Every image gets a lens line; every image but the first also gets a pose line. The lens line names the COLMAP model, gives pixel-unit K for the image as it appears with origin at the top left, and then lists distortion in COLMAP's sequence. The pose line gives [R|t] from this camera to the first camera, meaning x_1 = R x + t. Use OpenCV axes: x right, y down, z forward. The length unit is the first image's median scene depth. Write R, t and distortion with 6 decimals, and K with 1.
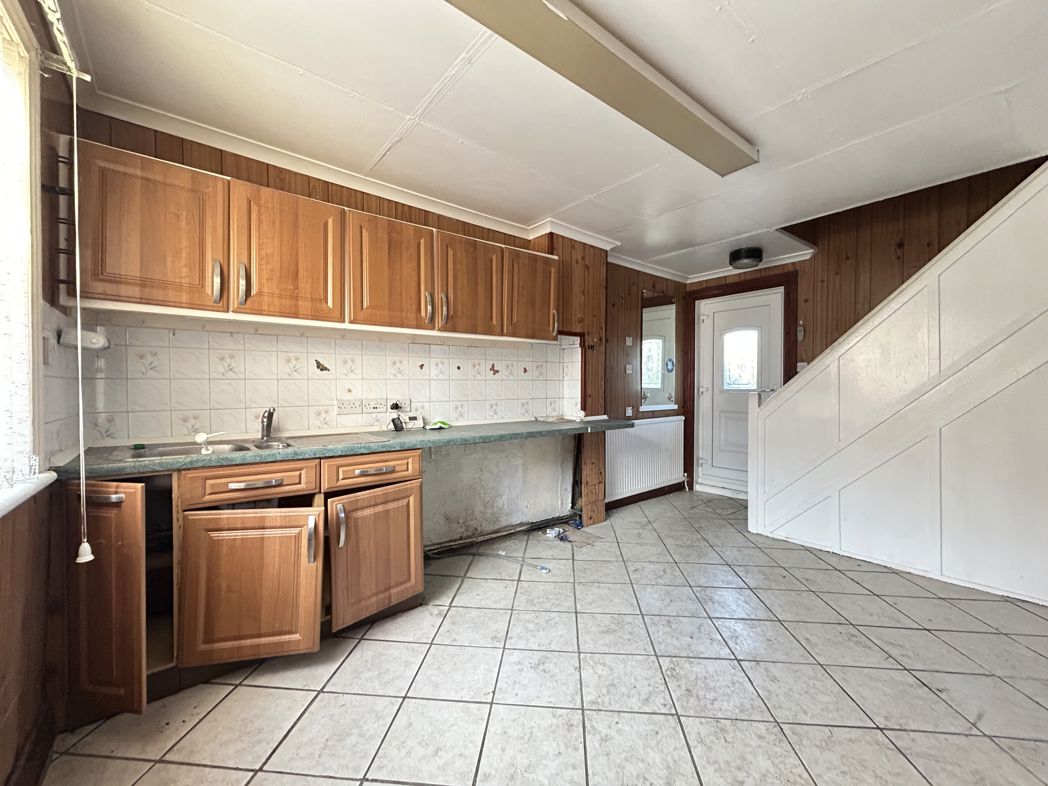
lens RADIAL K [[422.8, 0, 519.0], [0, 422.8, 393.4], [0, 0, 1]] dist [-0.003682, 0.002358]
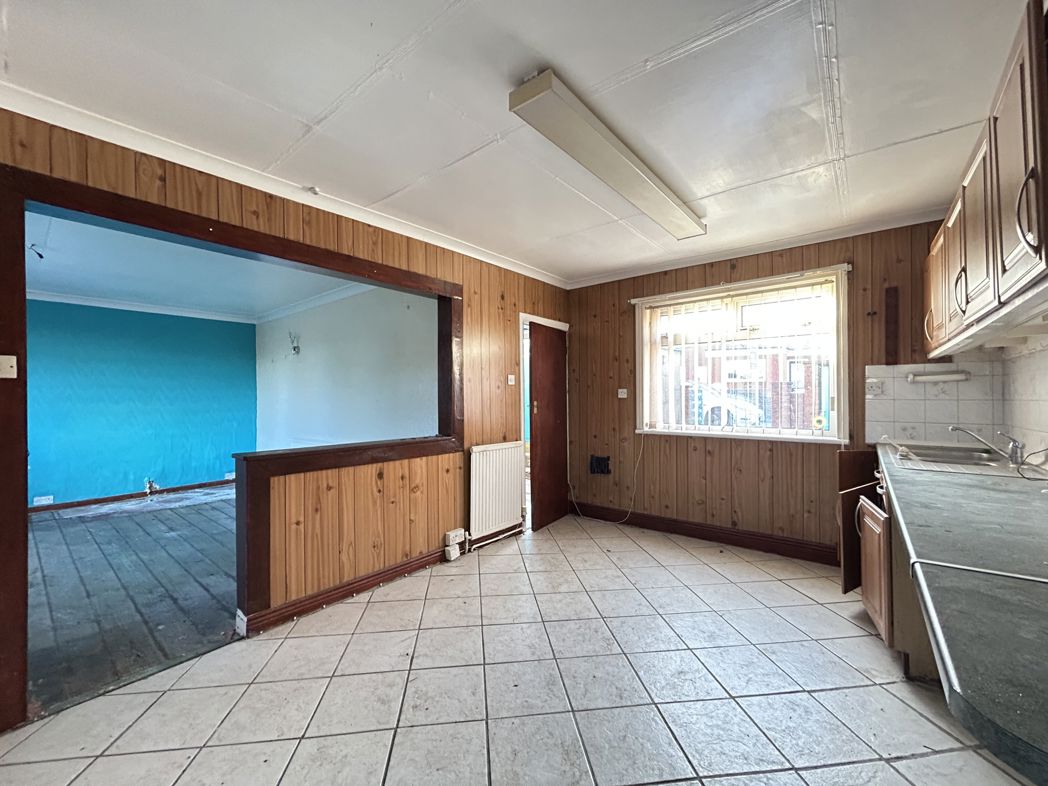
lens RADIAL K [[422.8, 0, 519.7], [0, 422.8, 391.7], [0, 0, 1]] dist [-0.003682, 0.002358]
pose [[-0.974716, -0.001401, -0.223443, 0.495530], [-0.003409, 0.999957, 0.008603, -0.040754], [0.223422, 0.009147, -0.974679, 1.182767]]
